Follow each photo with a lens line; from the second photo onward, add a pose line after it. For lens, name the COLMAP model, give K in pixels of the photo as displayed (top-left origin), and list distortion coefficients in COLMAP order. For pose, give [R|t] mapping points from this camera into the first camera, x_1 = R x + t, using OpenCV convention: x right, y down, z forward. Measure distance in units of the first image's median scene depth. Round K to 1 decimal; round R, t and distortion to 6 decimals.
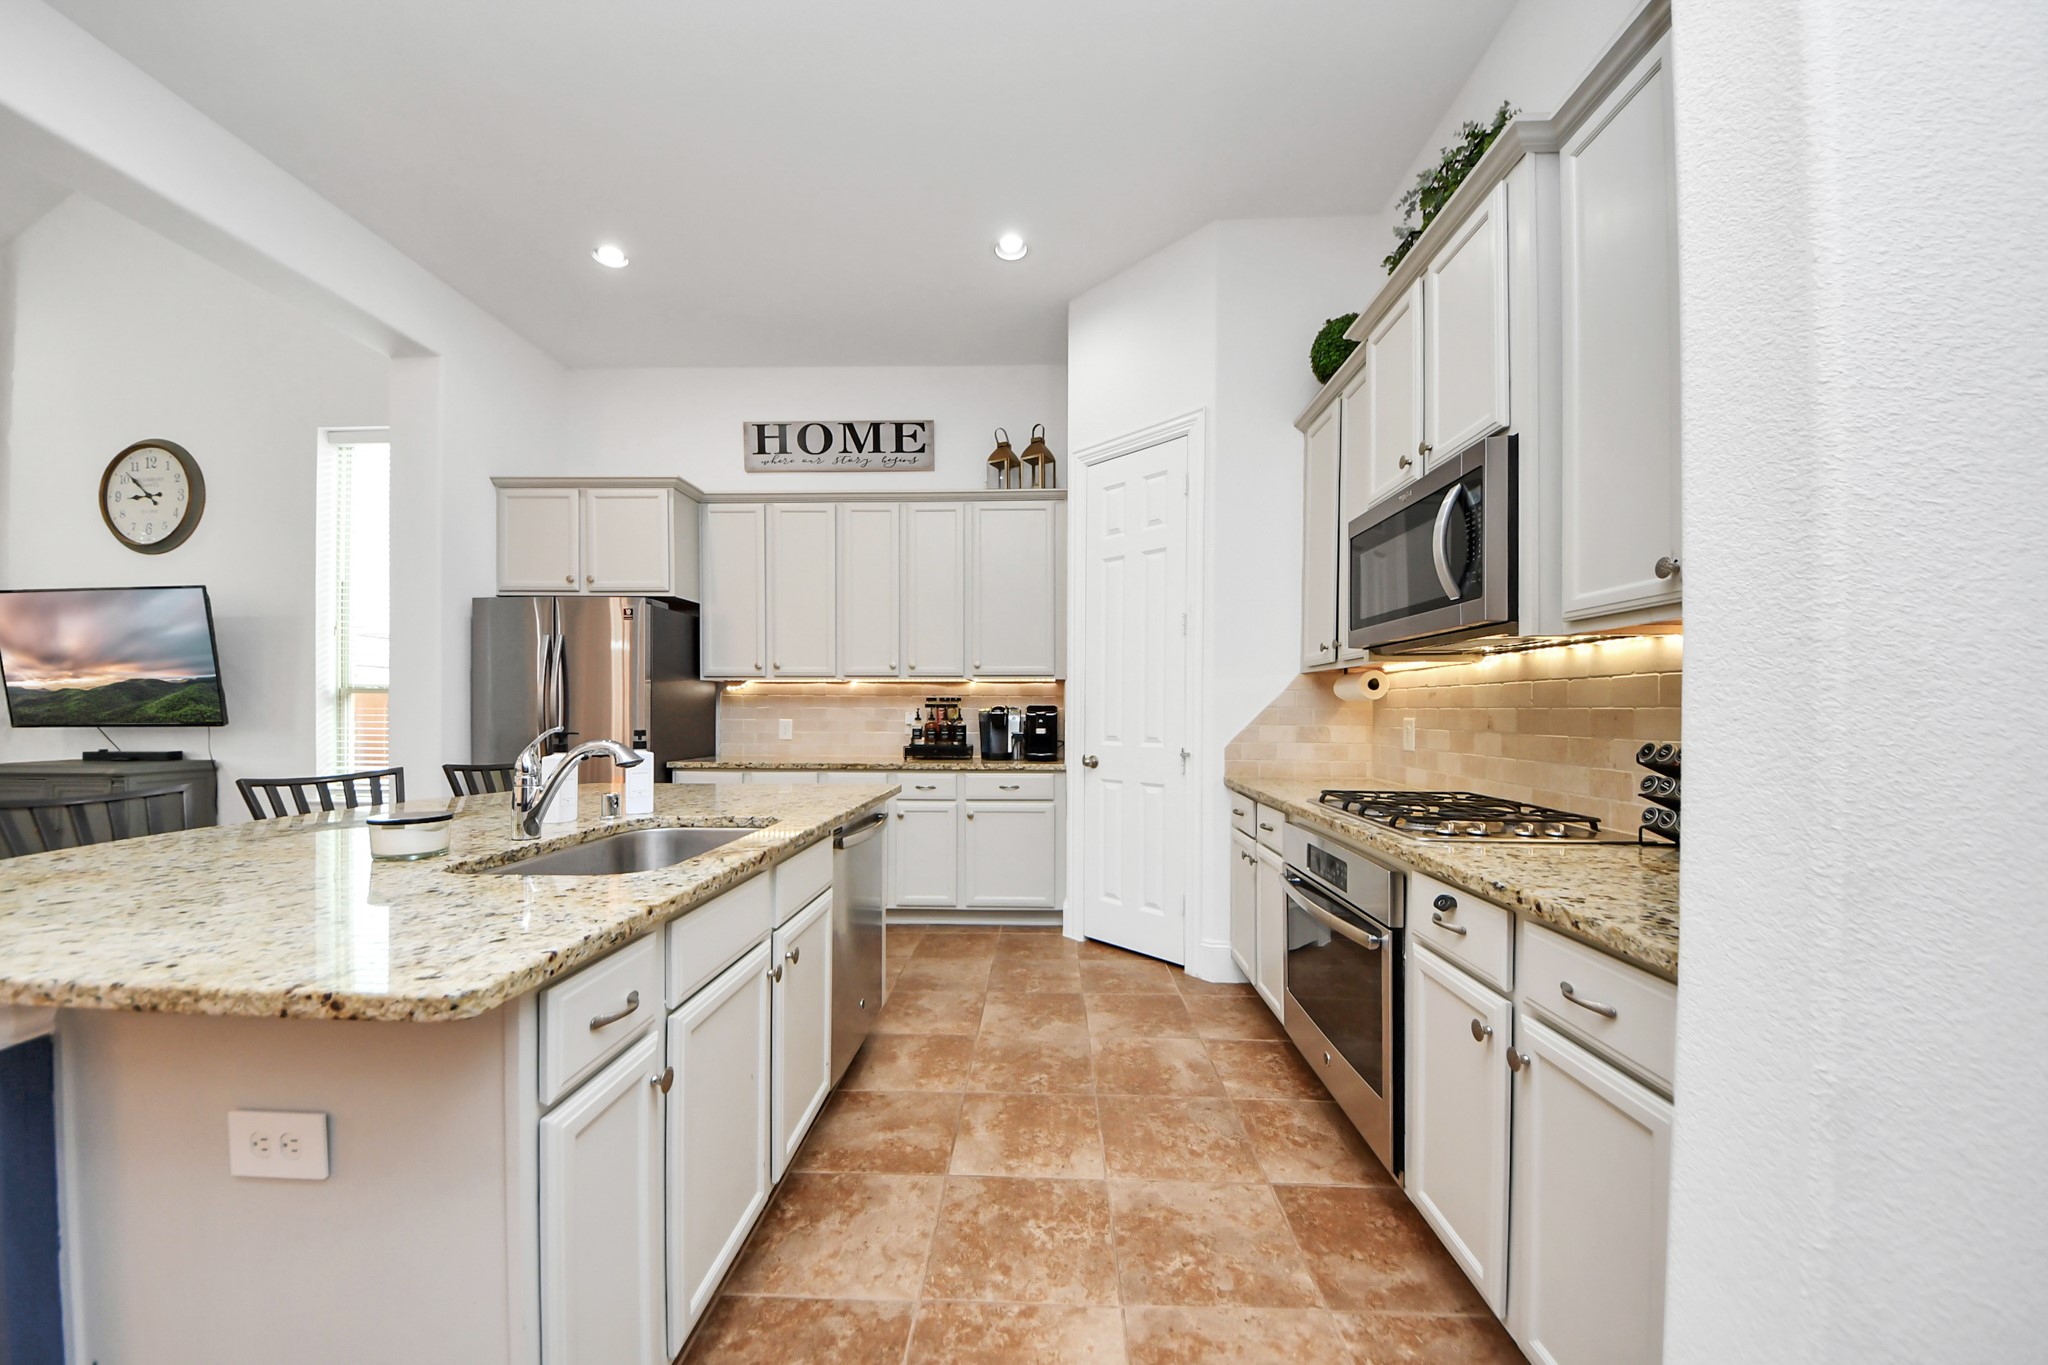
lens RADIAL K [[734.7, 0, 1018.2], [0, 734.7, 703.2], [0, 0, 1]] dist [0.009397, -0.008077]
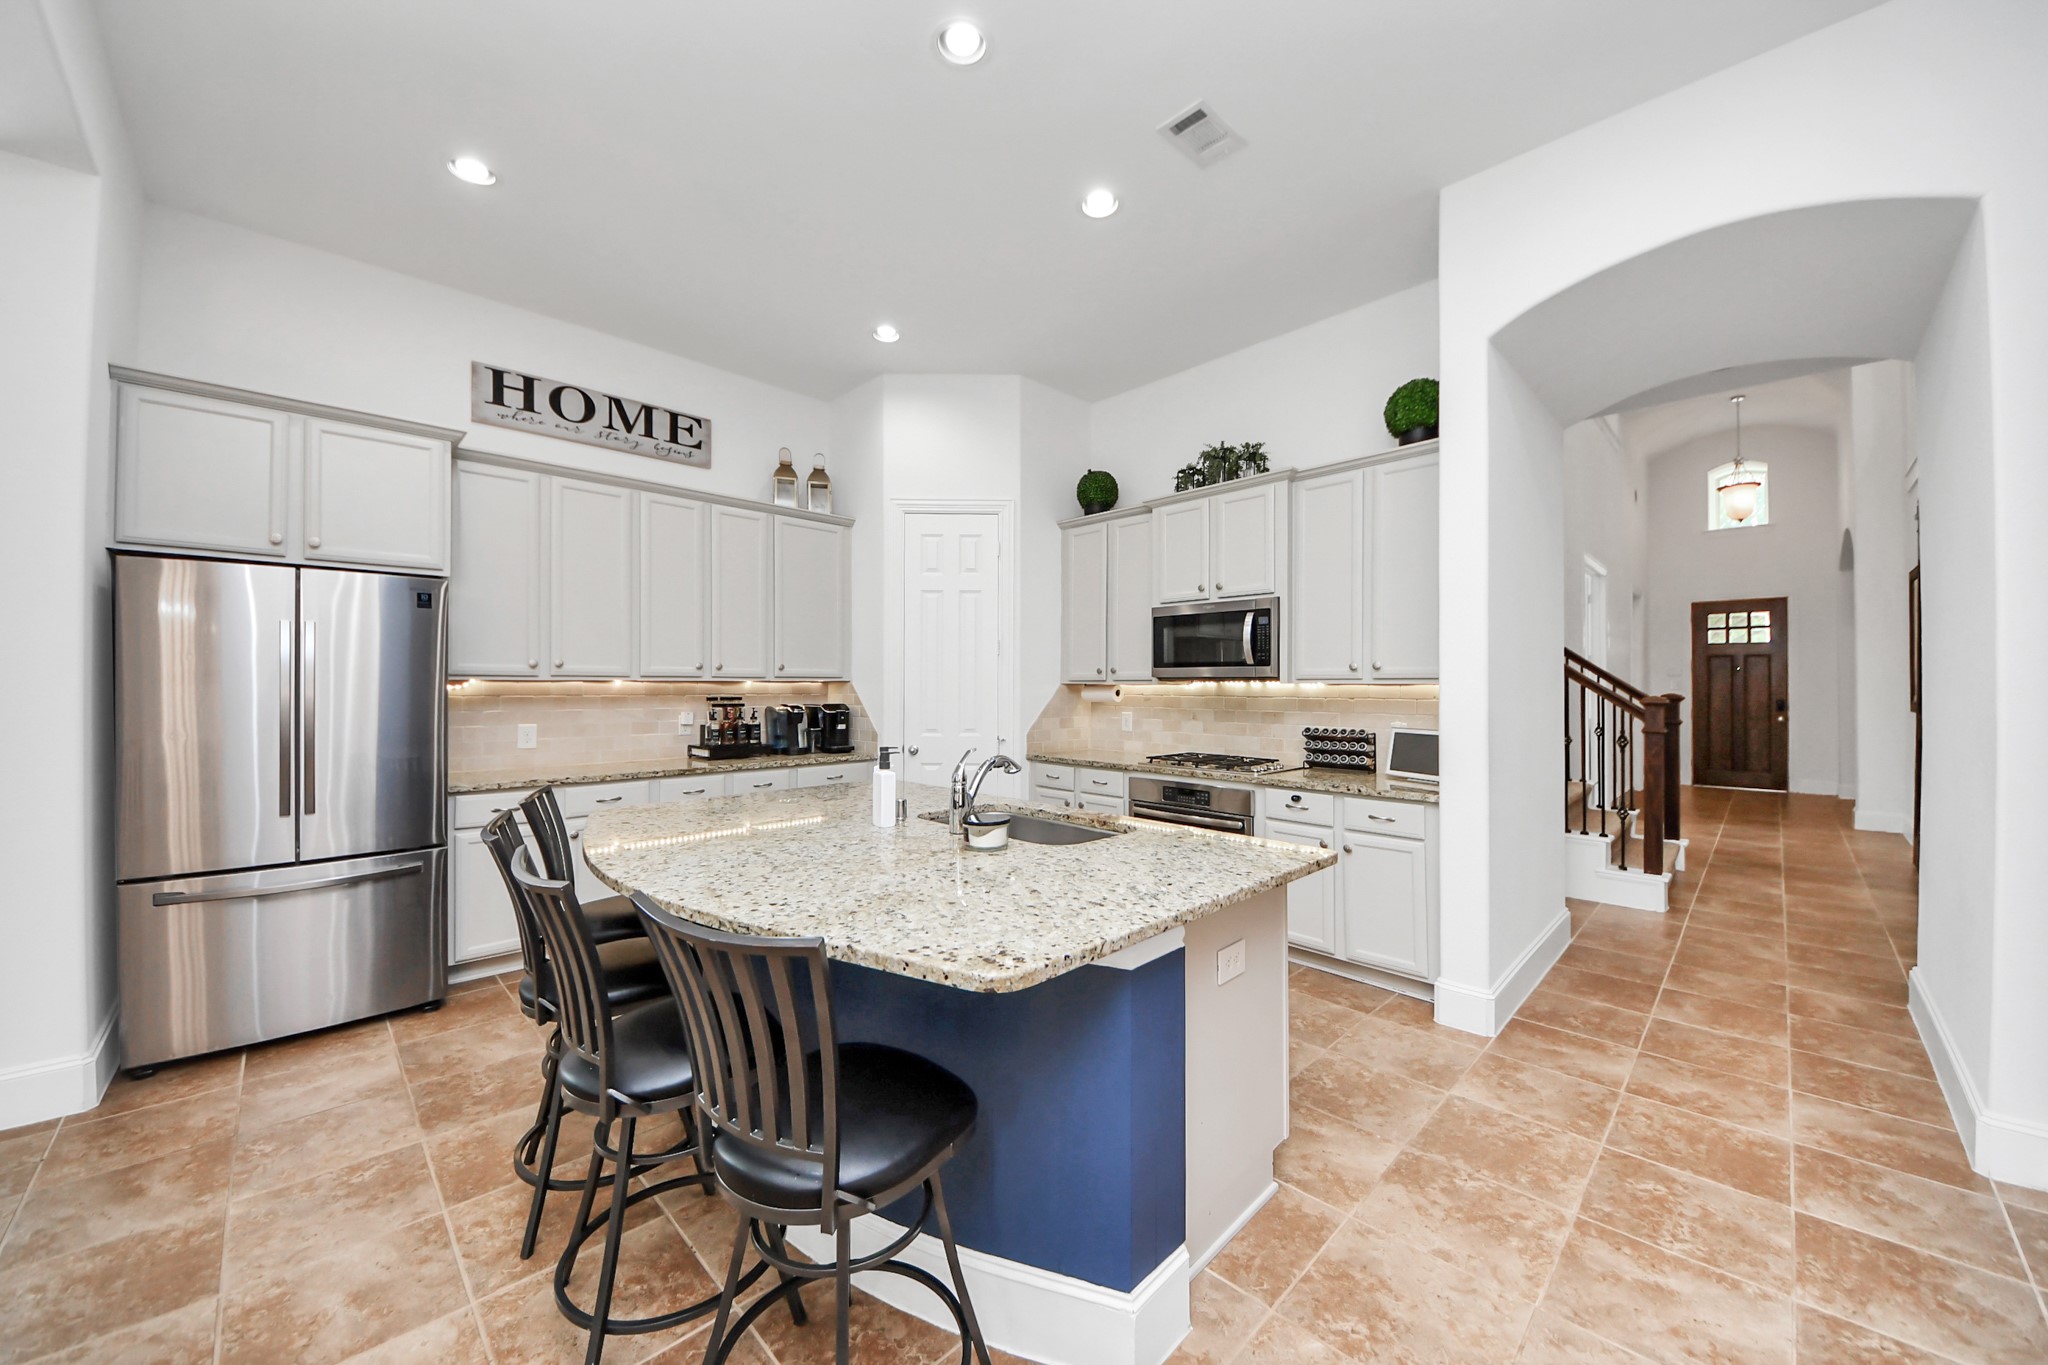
lens RADIAL K [[734.7, 0, 1023.9], [0, 734.7, 682.6], [0, 0, 1]] dist [0.009397, -0.008077]
pose [[0.676495, 0.000254, 0.736447, -0.656226], [-0.006911, 0.999958, 0.006003, -0.042178], [-0.736415, -0.009150, 0.676468, 0.004941]]
